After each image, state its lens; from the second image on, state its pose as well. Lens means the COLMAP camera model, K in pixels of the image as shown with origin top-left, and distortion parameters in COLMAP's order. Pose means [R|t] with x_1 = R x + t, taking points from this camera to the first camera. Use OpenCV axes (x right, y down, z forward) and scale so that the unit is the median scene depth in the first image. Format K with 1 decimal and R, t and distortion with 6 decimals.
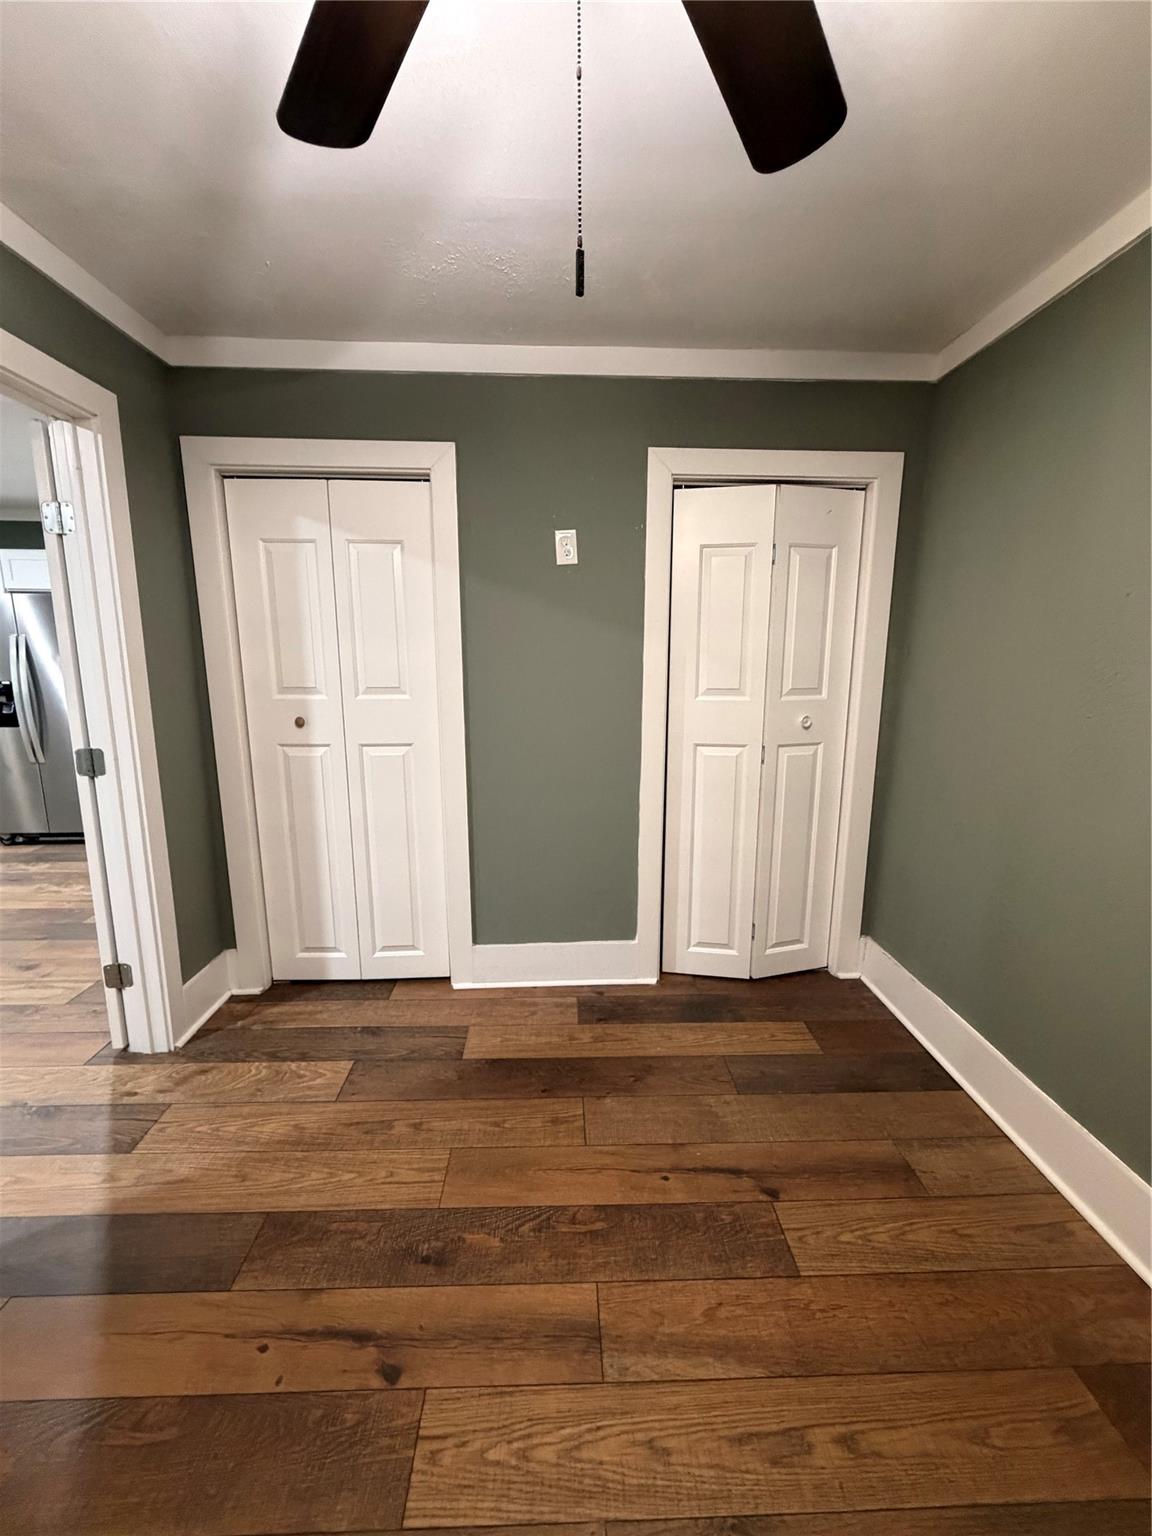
lens RADIAL K [[618.0, 0, 578.0], [0, 618.0, 766.6], [0, 0, 1]] dist [-0.003638, -0.000651]
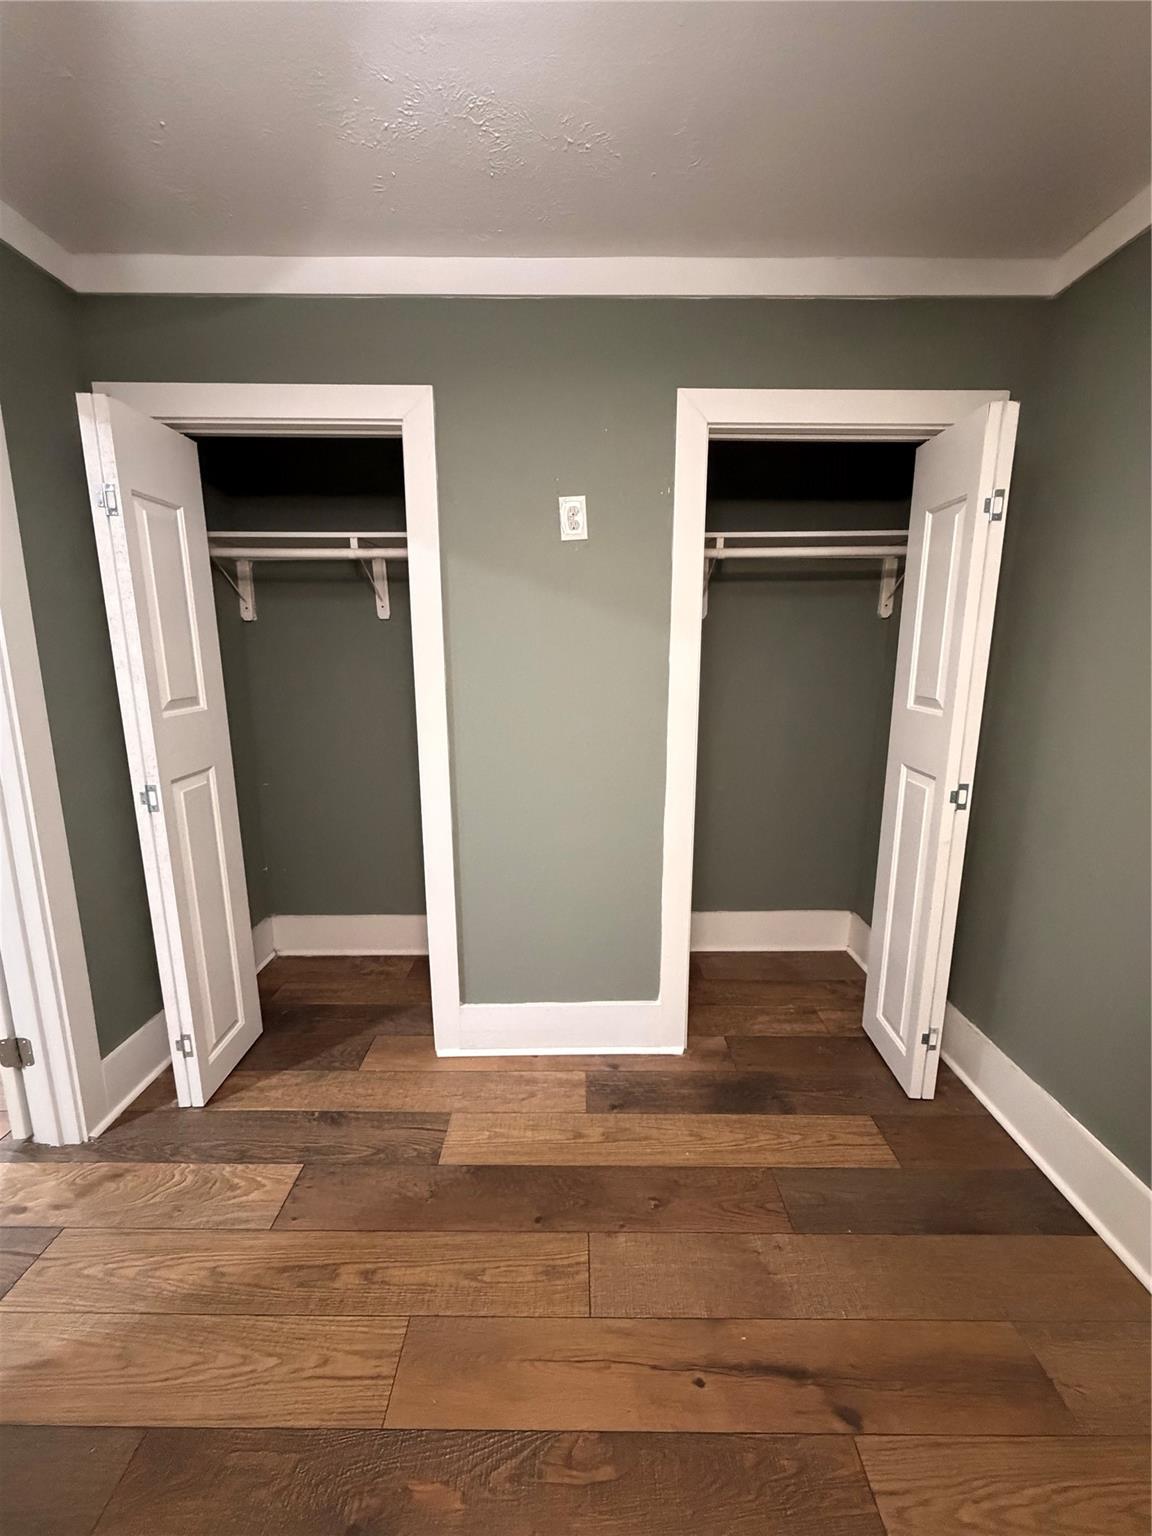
lens RADIAL K [[618.0, 0, 578.2], [0, 618.0, 767.1], [0, 0, 1]] dist [-0.003638, -0.000651]
pose [[0.999392, 0.003996, -0.034645, 0.018703], [-0.003765, 0.999970, 0.006734, -0.045041], [0.034671, -0.006600, 0.999377, 0.230557]]
